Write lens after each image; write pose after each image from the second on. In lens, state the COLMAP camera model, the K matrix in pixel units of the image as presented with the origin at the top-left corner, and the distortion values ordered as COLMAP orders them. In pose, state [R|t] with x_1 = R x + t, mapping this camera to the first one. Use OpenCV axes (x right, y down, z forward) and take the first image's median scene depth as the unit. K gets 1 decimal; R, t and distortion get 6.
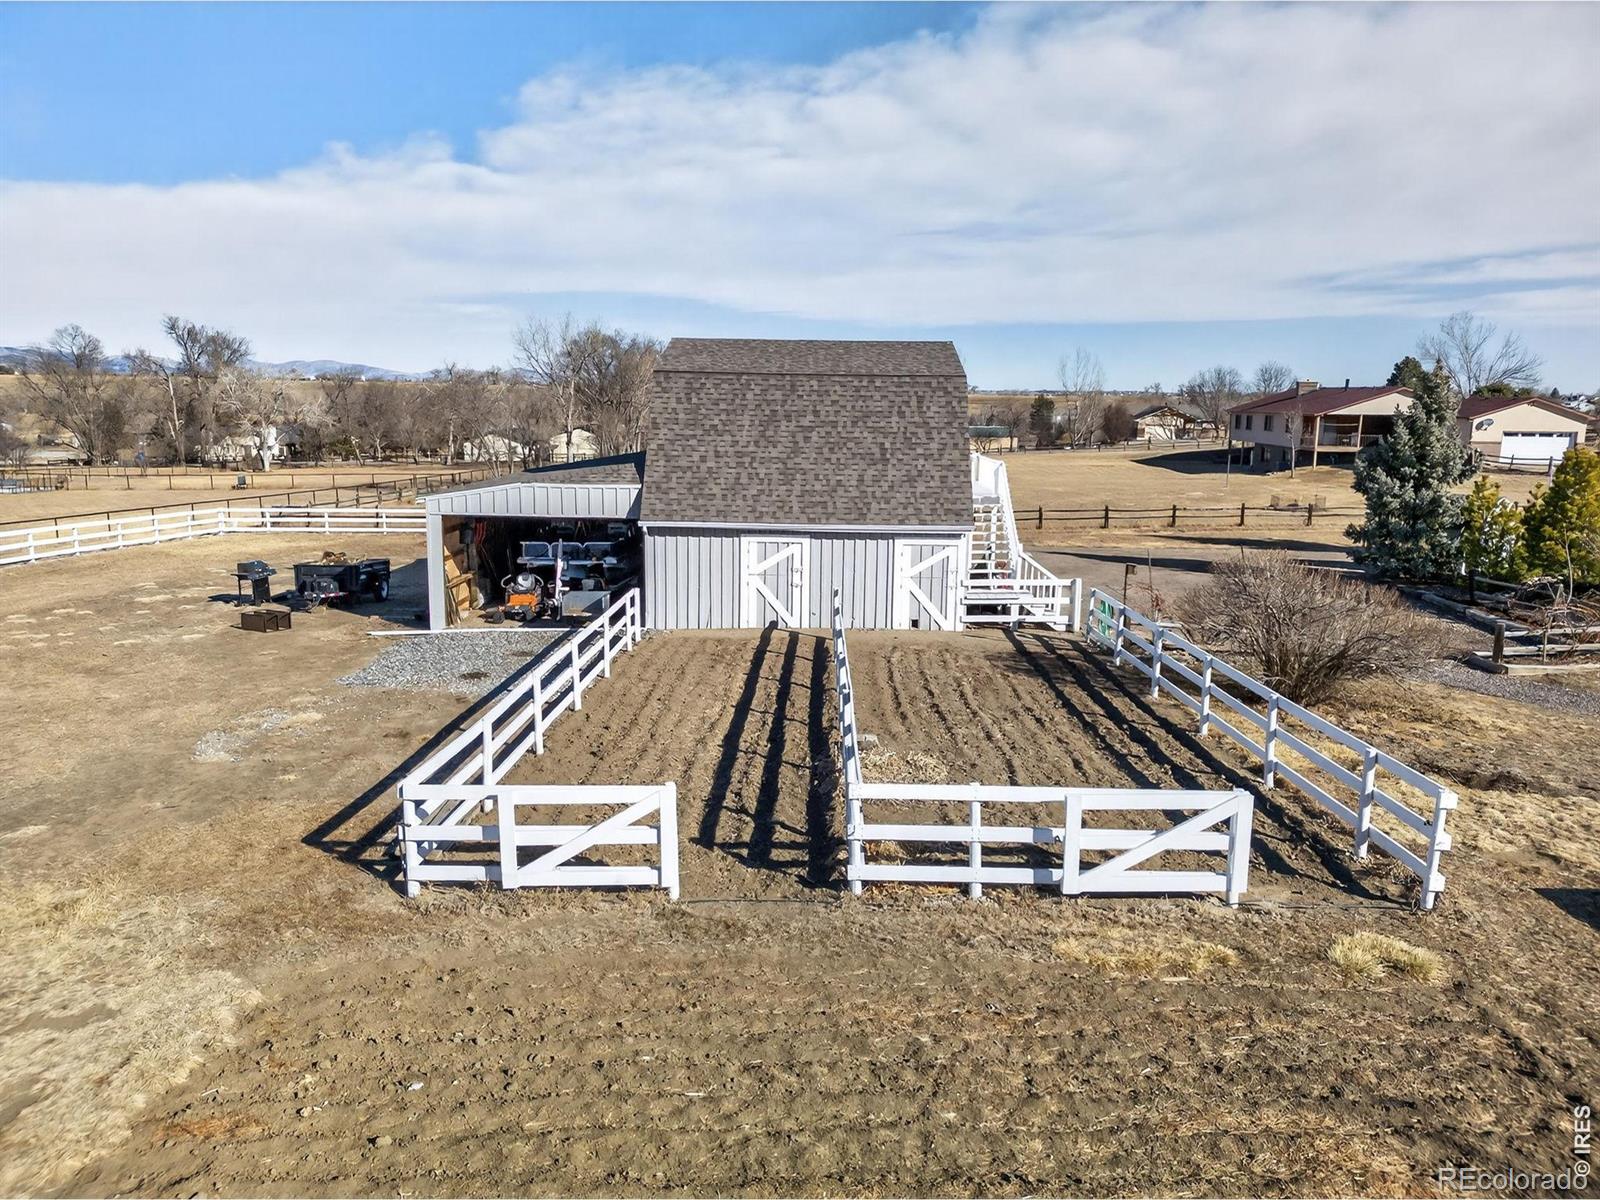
lens RADIAL K [[1082.8, 0, 800.0], [0, 1082.8, 600.0], [0, 0, 1]] dist [0.088436, -0.091522]
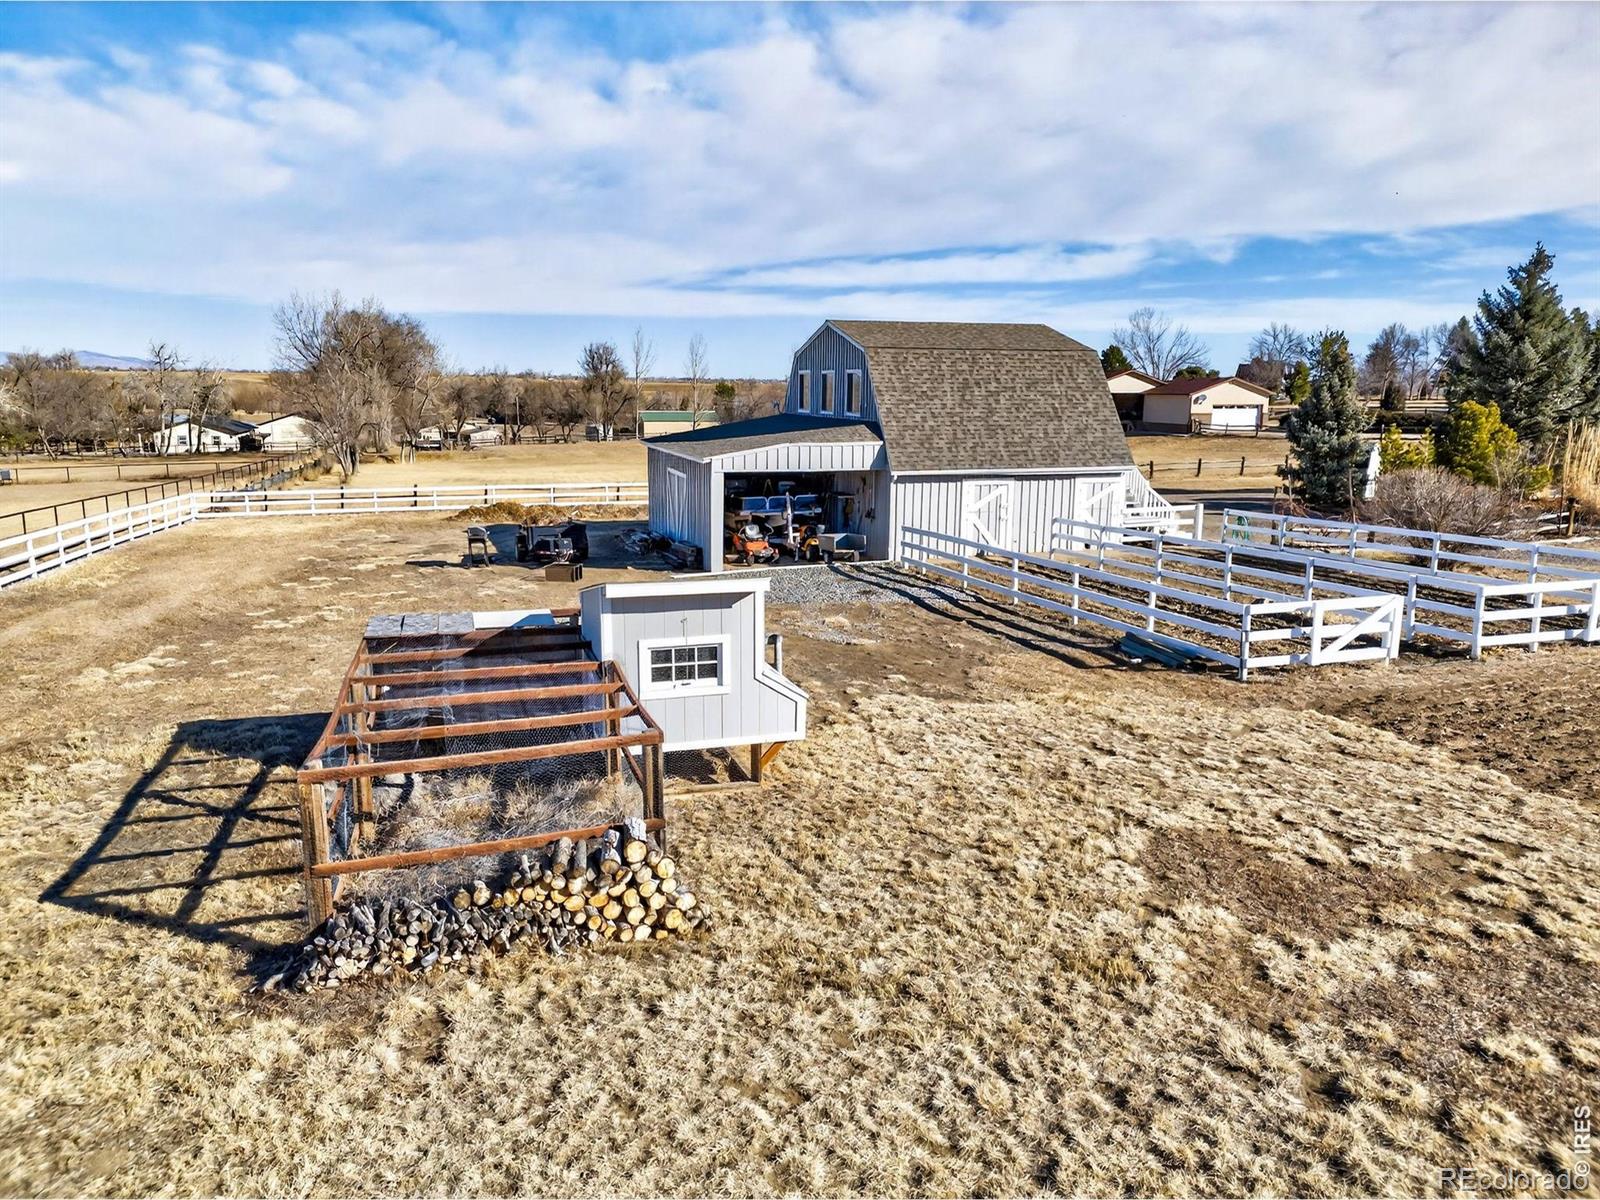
lens RADIAL K [[1082.8, 0, 800.0], [0, 1082.8, 600.0], [0, 0, 1]] dist [0.088436, -0.091522]
pose [[0.953604, -0.064464, 0.294080, -0.482047], [0.060960, 0.997918, 0.021074, 0.030861], [-0.294826, -0.002169, 0.955548, -0.098542]]
